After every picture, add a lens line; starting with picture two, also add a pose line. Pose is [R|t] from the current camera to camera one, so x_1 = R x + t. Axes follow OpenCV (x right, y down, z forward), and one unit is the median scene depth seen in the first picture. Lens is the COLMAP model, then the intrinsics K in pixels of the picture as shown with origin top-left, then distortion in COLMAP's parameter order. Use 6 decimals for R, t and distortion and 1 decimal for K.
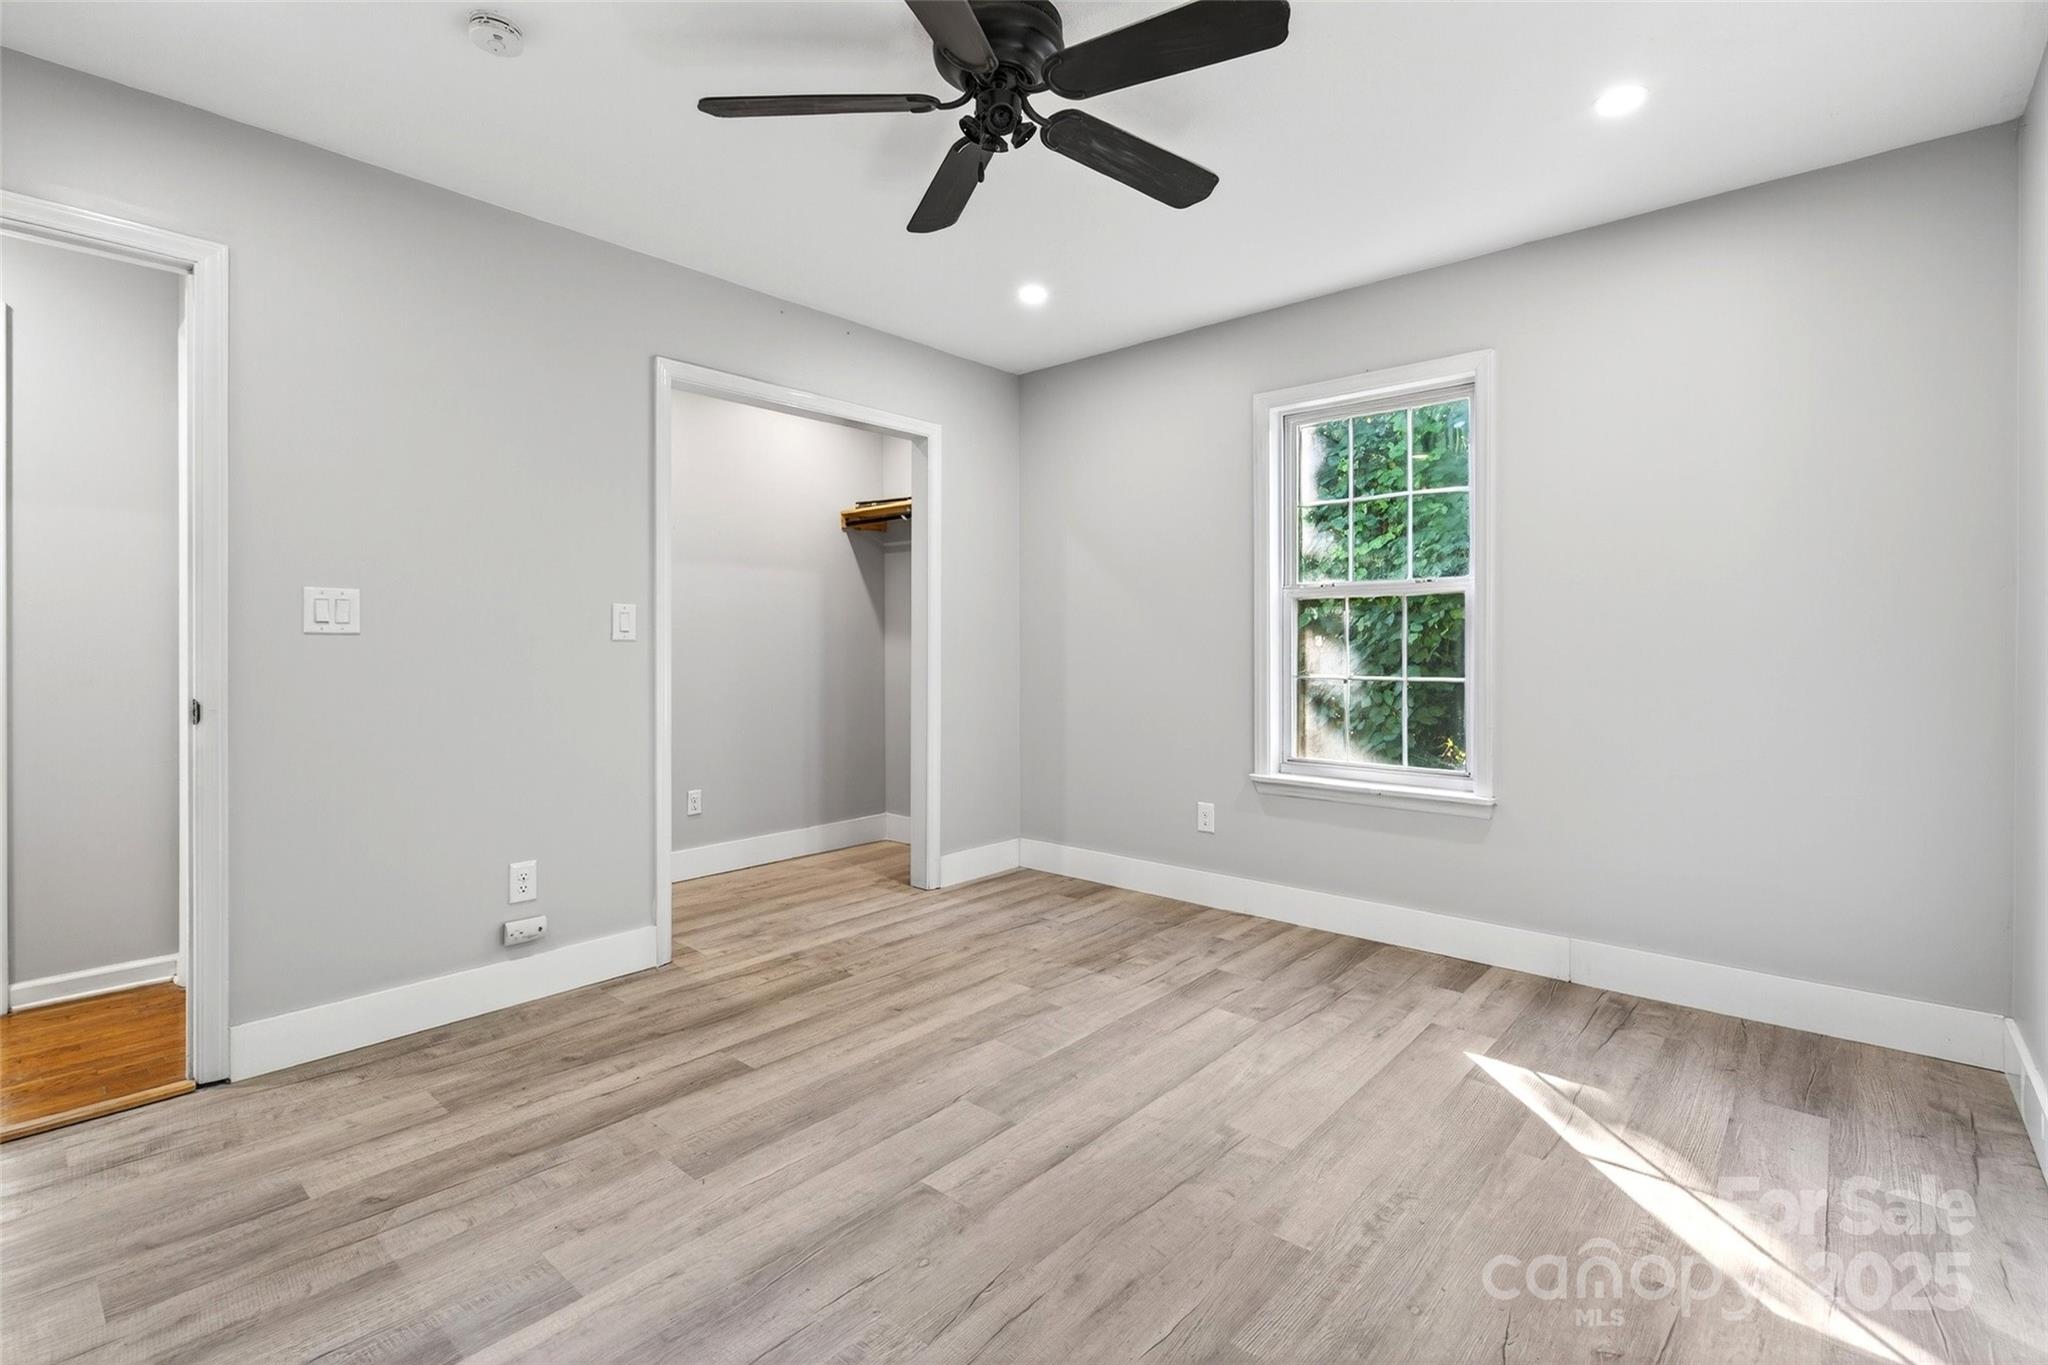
lens RADIAL K [[935.0, 0, 1024.4], [0, 935.0, 665.1], [0, 0, 1]] dist [0.006039, 0.000491]
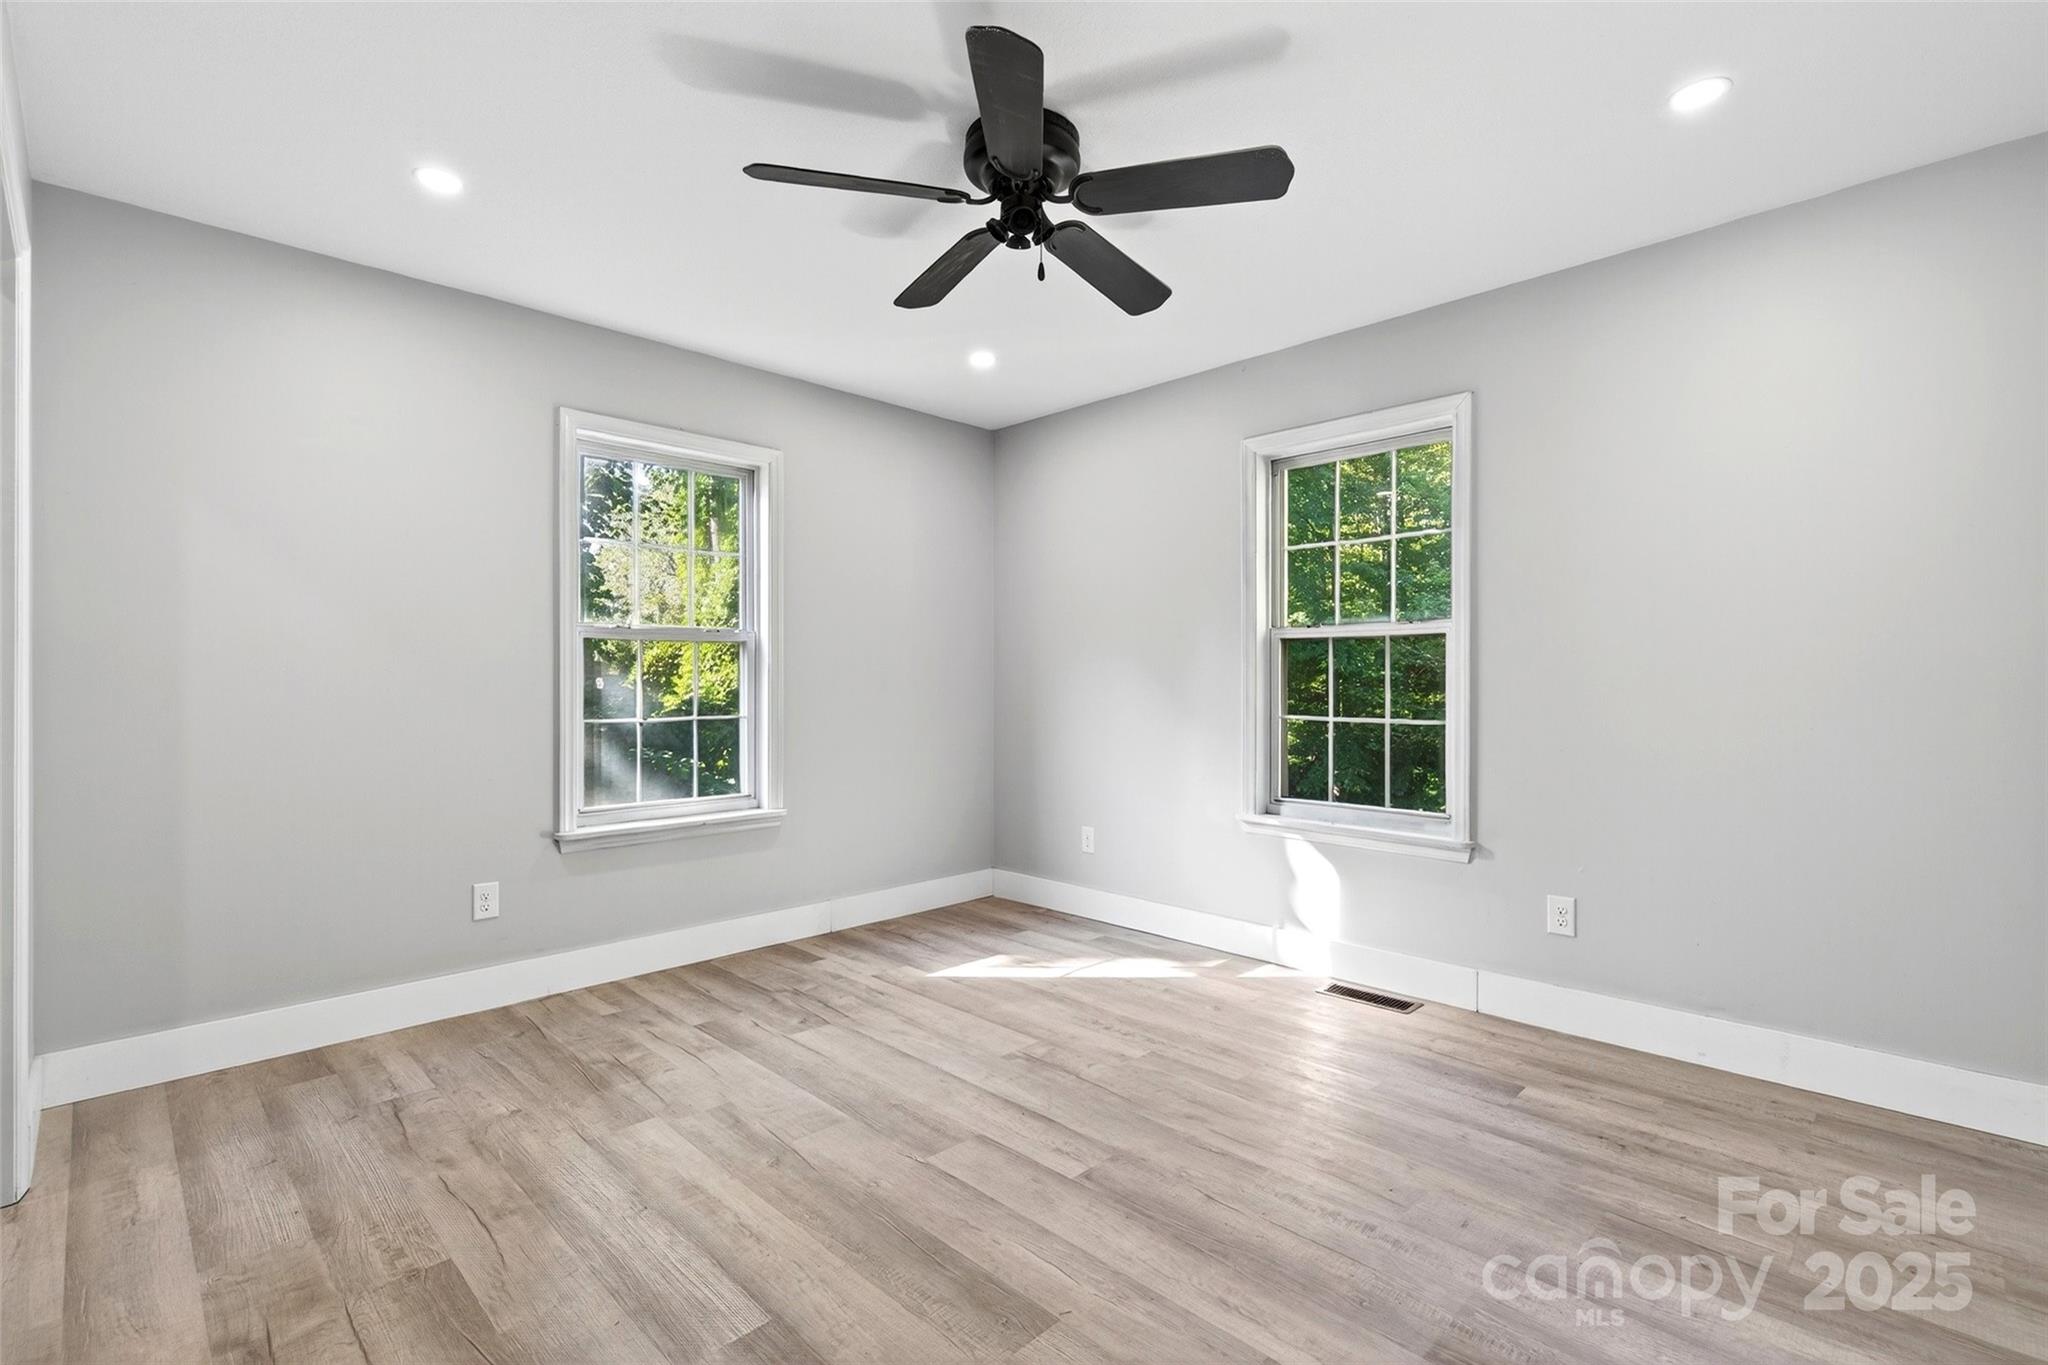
lens RADIAL K [[935.0, 0, 1024.7], [0, 935.0, 682.9], [0, 0, 1]] dist [0.006039, 0.000491]
pose [[0.067601, -0.002858, 0.997708, -0.779087], [0.023270, 0.999728, 0.001287, -0.024026], [-0.997441, 0.023130, 0.067649, 0.618416]]
